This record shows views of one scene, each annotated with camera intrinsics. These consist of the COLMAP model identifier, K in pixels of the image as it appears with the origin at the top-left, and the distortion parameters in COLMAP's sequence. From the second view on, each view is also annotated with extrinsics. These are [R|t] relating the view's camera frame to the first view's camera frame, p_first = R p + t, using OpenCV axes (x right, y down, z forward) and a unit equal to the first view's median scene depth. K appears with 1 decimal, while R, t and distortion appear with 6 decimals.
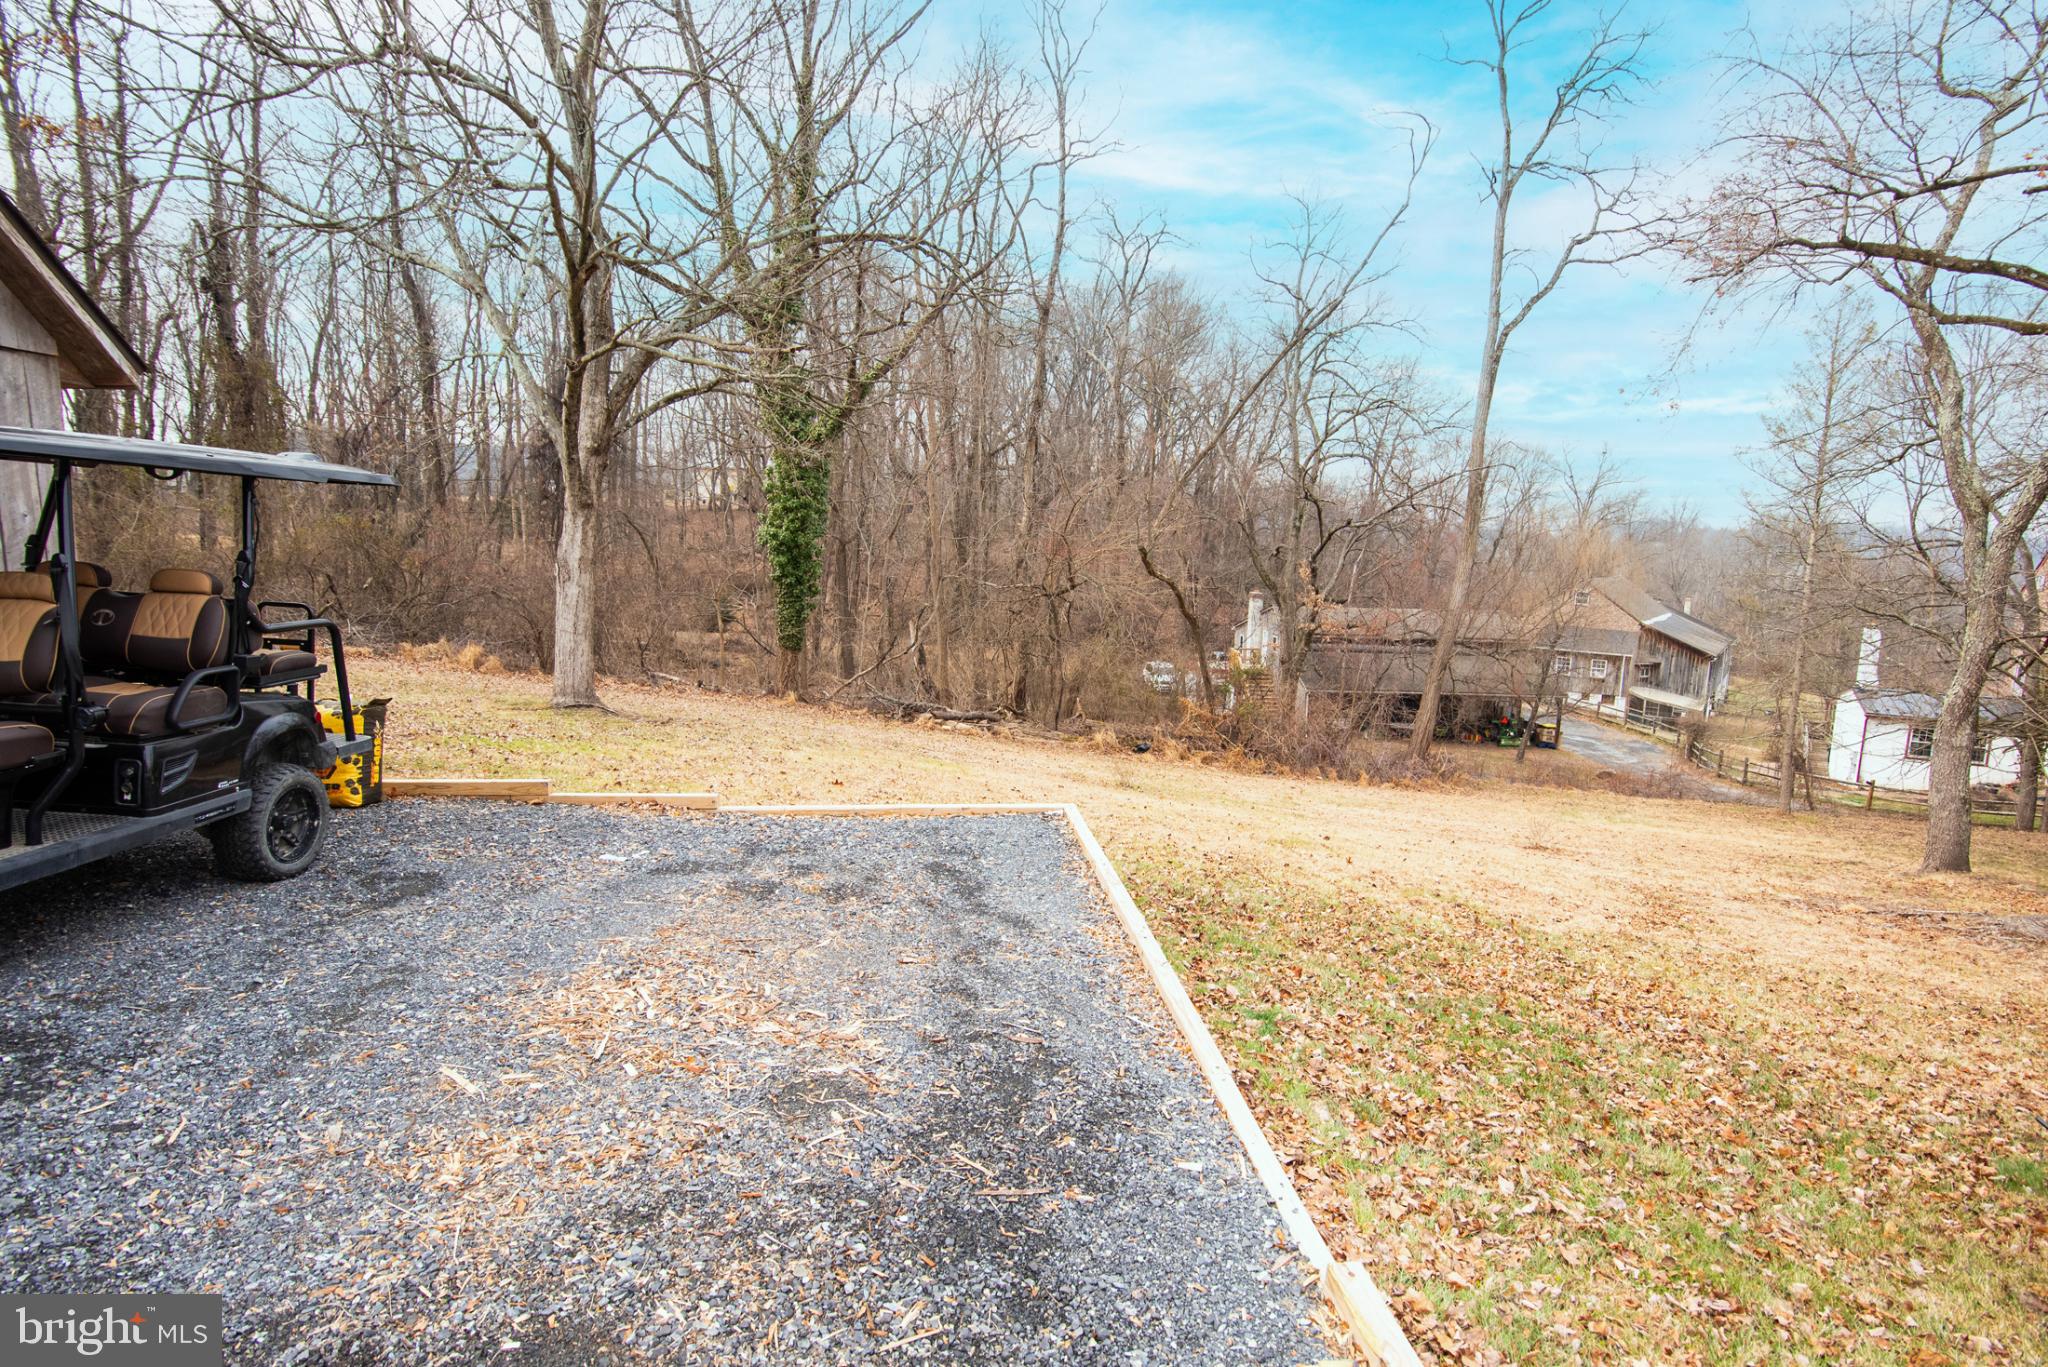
lens RADIAL K [[1025.8, 0, 1040.1], [0, 1025.8, 684.0], [0, 0, 1]] dist [-0.019587, 0.002140]
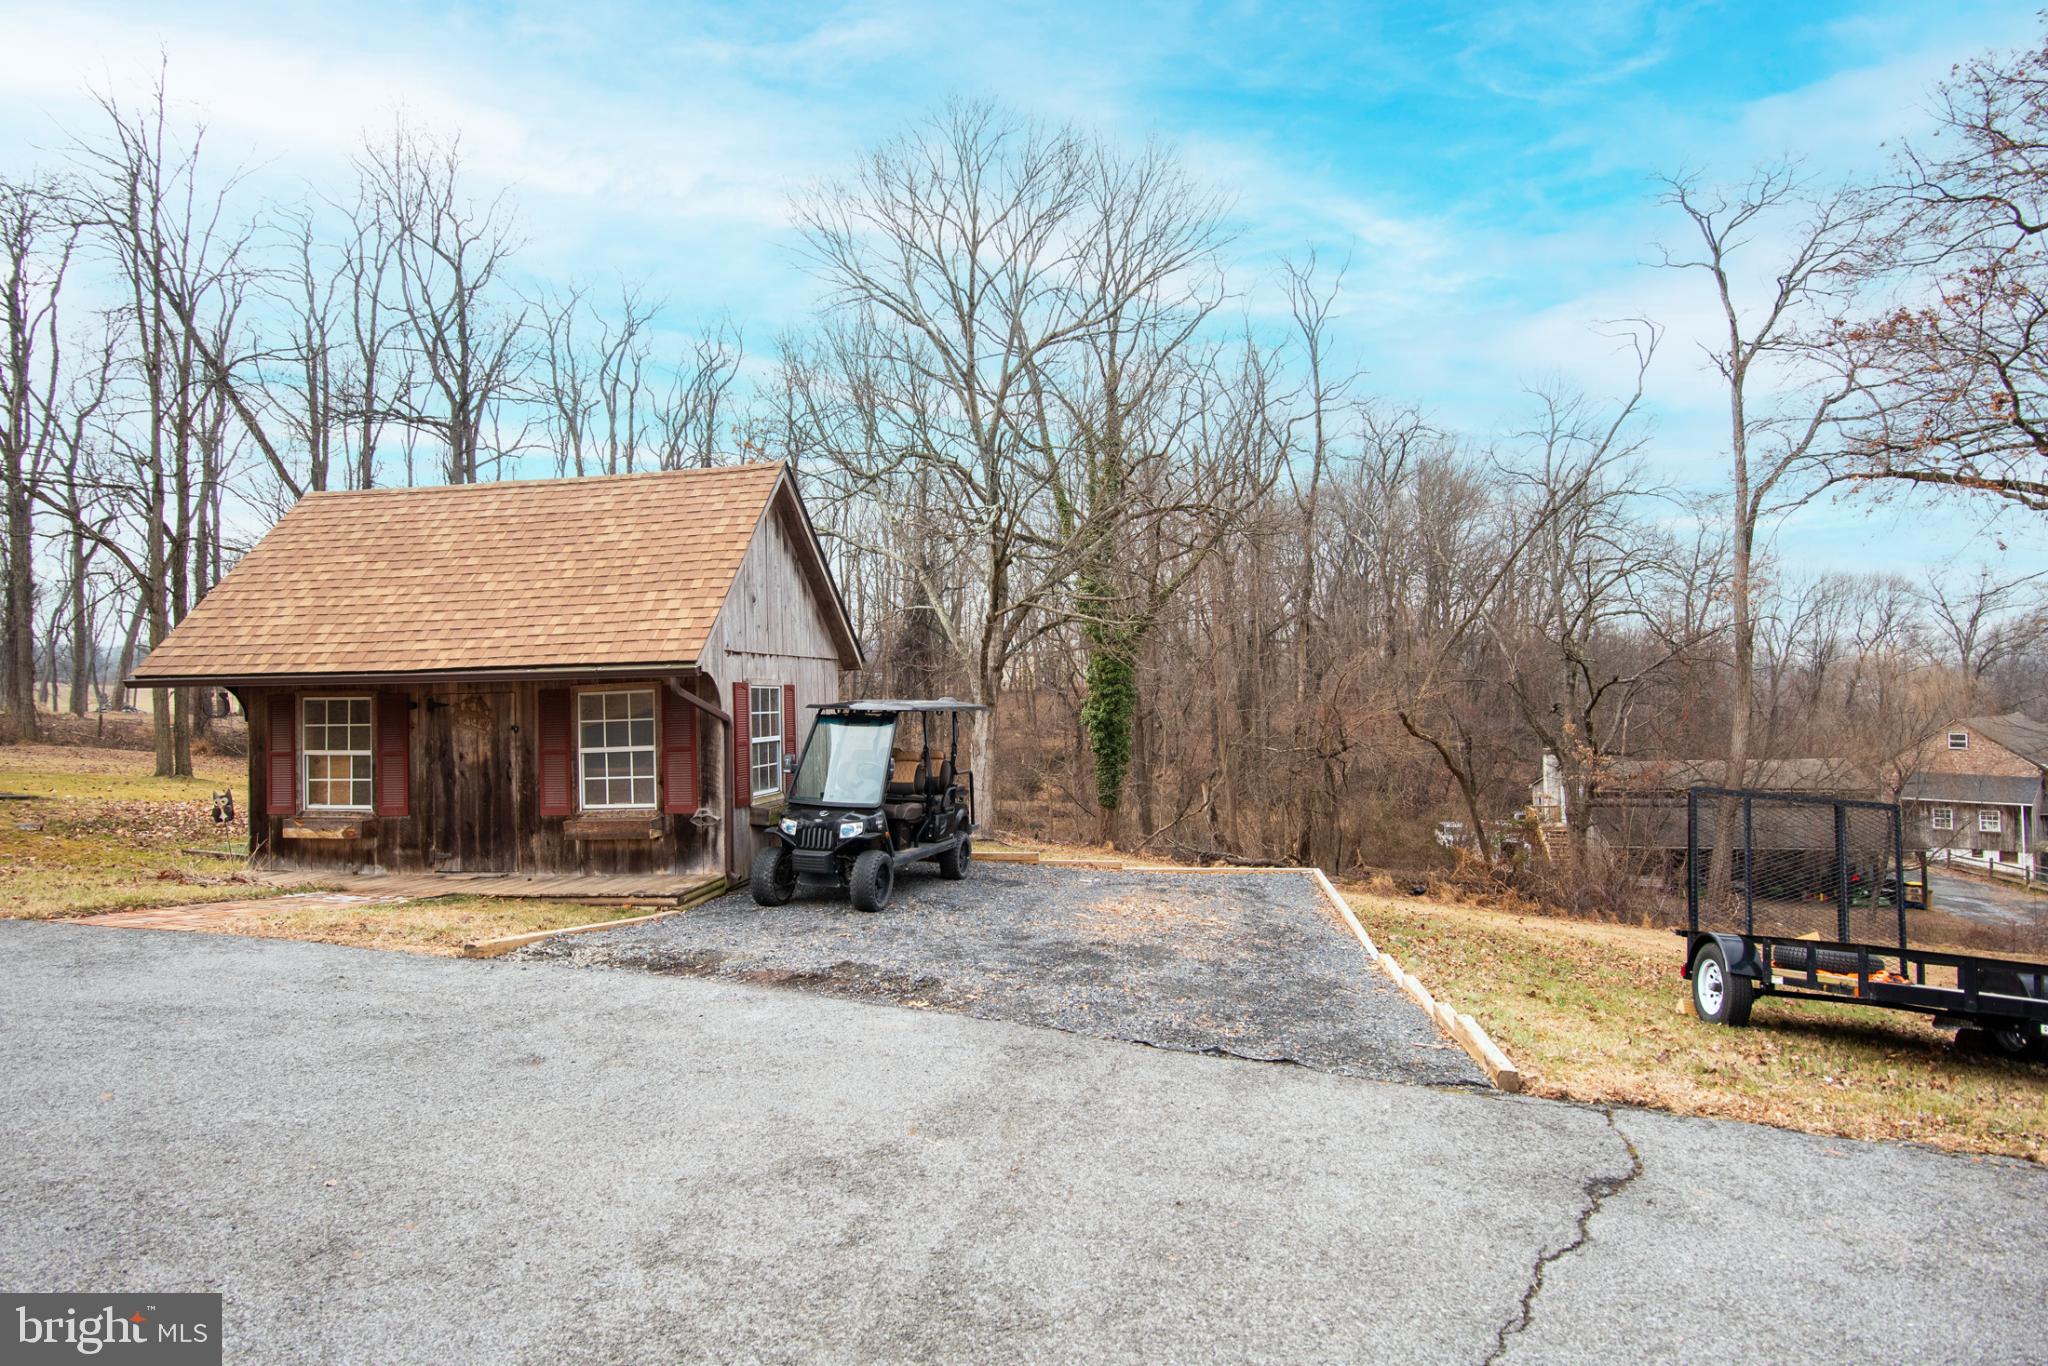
lens RADIAL K [[1025.8, 0, 1019.3], [0, 1025.8, 678.0], [0, 0, 1]] dist [-0.019587, 0.002140]
pose [[0.956864, -0.054593, -0.285362, 0.013917], [0.005076, 0.985179, -0.171455, 0.021812], [0.290493, 0.162611, 0.942959, -0.199660]]
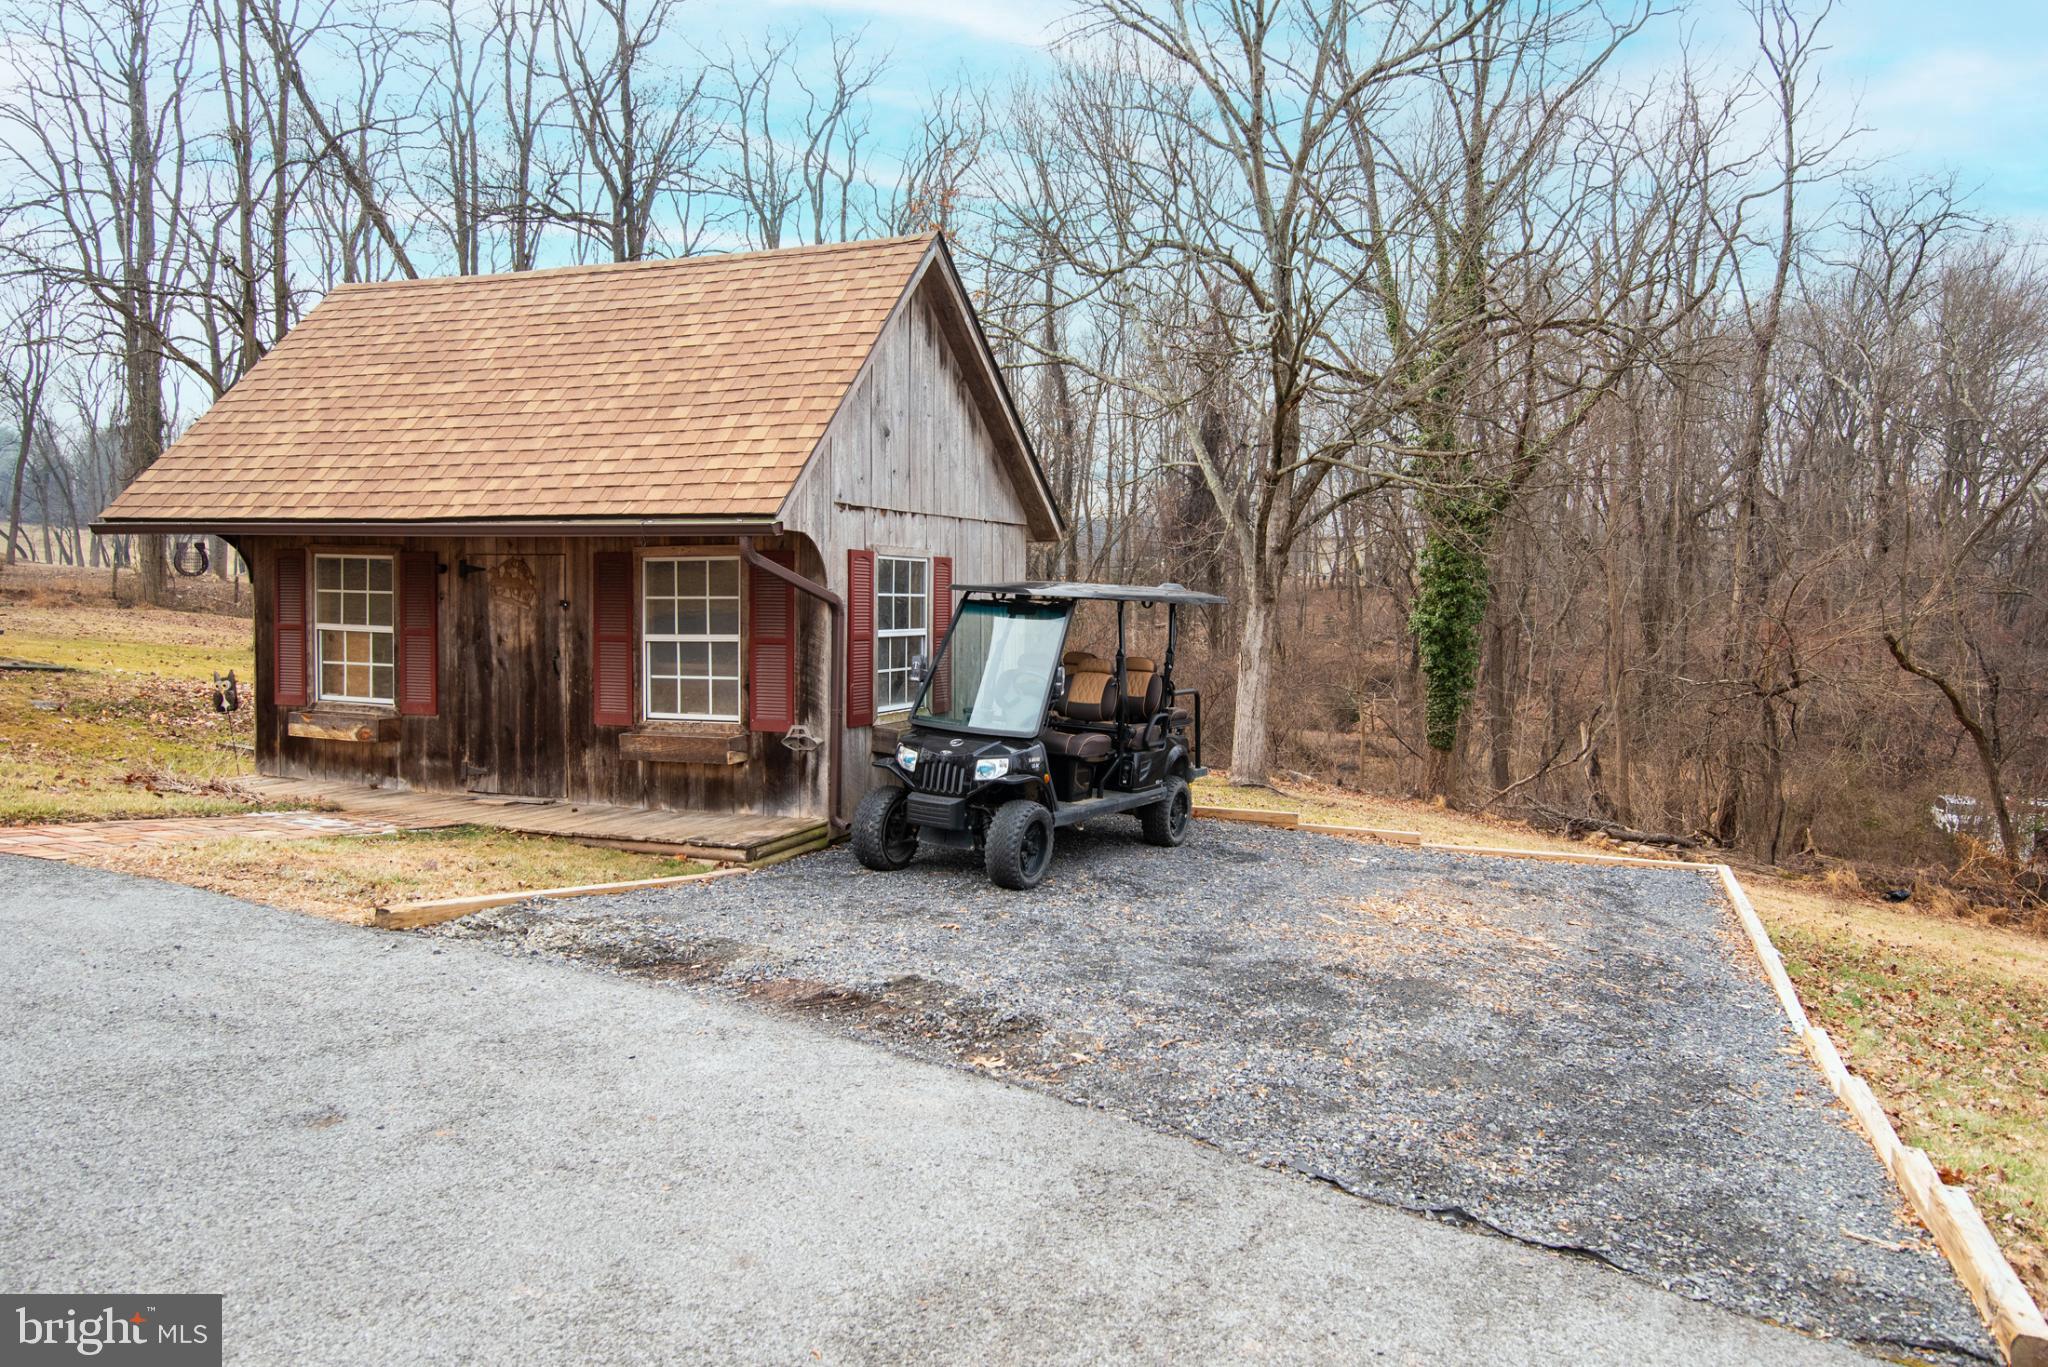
lens RADIAL K [[1326.6, 0, 1107.4], [0, 1326.6, 656.5], [0, 0, 1]] dist [-0.008584, 0.000567]
pose [[0.891510, 0.005092, -0.452973, 0.019546], [-0.056521, 0.993373, -0.100075, 0.016806], [0.449461, 0.114820, 0.885890, -0.150835]]
